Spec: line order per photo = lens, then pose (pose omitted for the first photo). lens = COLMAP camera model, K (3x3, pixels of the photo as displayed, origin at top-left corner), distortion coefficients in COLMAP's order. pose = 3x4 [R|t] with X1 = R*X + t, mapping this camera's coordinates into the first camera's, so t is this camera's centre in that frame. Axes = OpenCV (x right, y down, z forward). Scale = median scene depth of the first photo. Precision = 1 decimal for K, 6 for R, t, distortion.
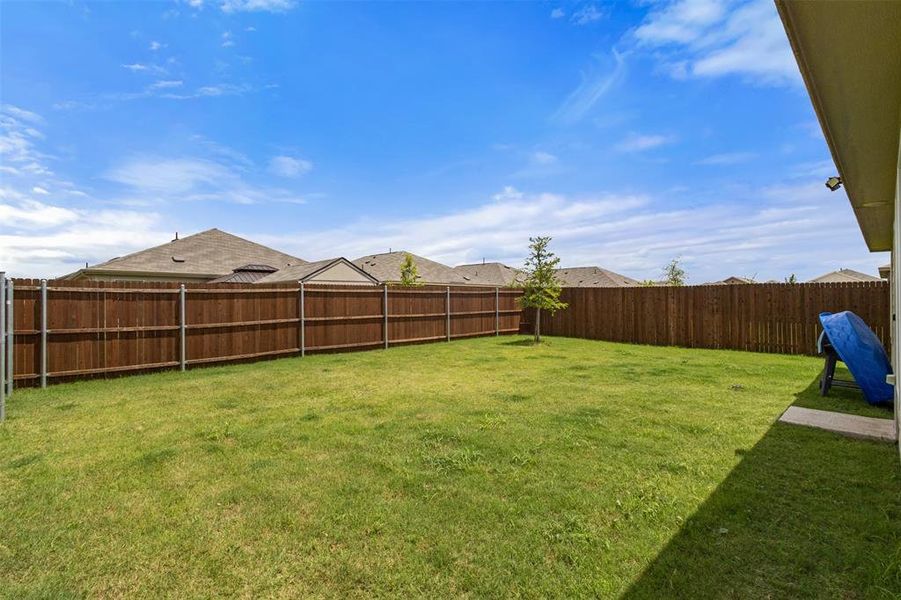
lens RADIAL K [[412.1, 0, 447.0], [0, 412.1, 301.5], [0, 0, 1]] dist [0.006127, -0.000651]
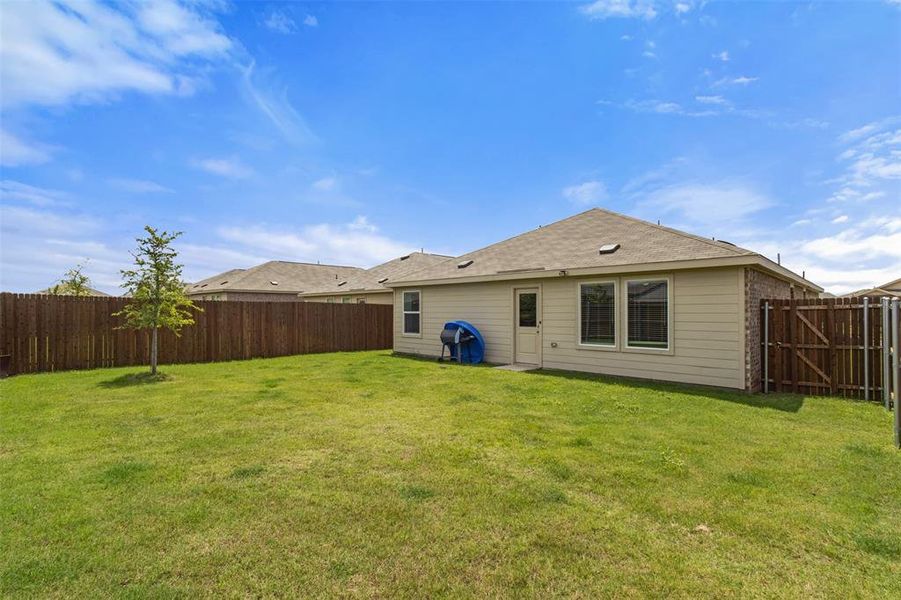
lens RADIAL K [[412.1, 0, 447.0], [0, 412.1, 304.9], [0, 0, 1]] dist [0.006127, -0.000651]
pose [[-0.013512, 0.021091, 0.999686, -0.500377], [-0.000798, 0.999777, -0.021104, -0.007622], [-0.999908, -0.001083, -0.013492, 0.504786]]
